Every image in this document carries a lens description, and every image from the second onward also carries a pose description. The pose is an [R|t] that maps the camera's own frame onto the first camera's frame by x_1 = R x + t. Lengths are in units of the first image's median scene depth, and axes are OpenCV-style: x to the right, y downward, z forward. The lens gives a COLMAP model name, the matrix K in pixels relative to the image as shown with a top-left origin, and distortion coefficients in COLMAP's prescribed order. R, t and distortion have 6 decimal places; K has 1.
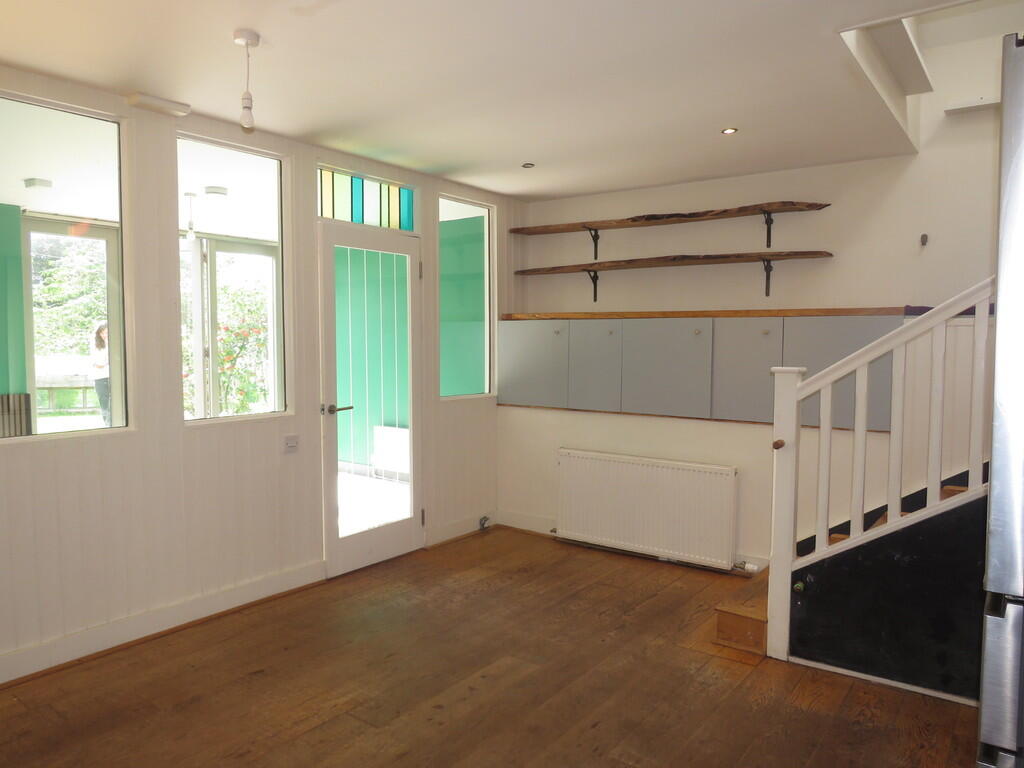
lens RADIAL K [[732.9, 0, 512.0], [0, 732.9, 384.0], [0, 0, 1]] dist [0.001910, 0.003254]
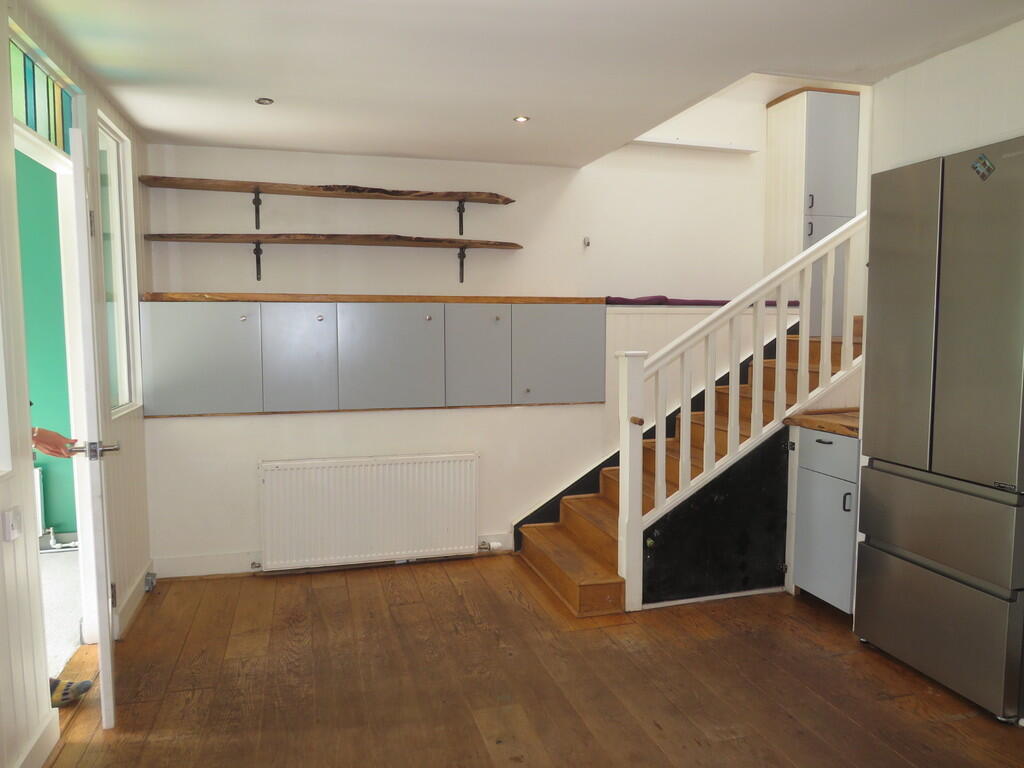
lens RADIAL K [[725.4, 0, 512.0], [0, 725.4, 384.0], [0, 0, 1]] dist [-0.025004, 0.004004]
pose [[0.620433, -0.070369, 0.781096, -0.415680], [0.052807, 0.997455, 0.047916, -0.023605], [-0.782479, 0.011519, 0.622570, 0.320267]]
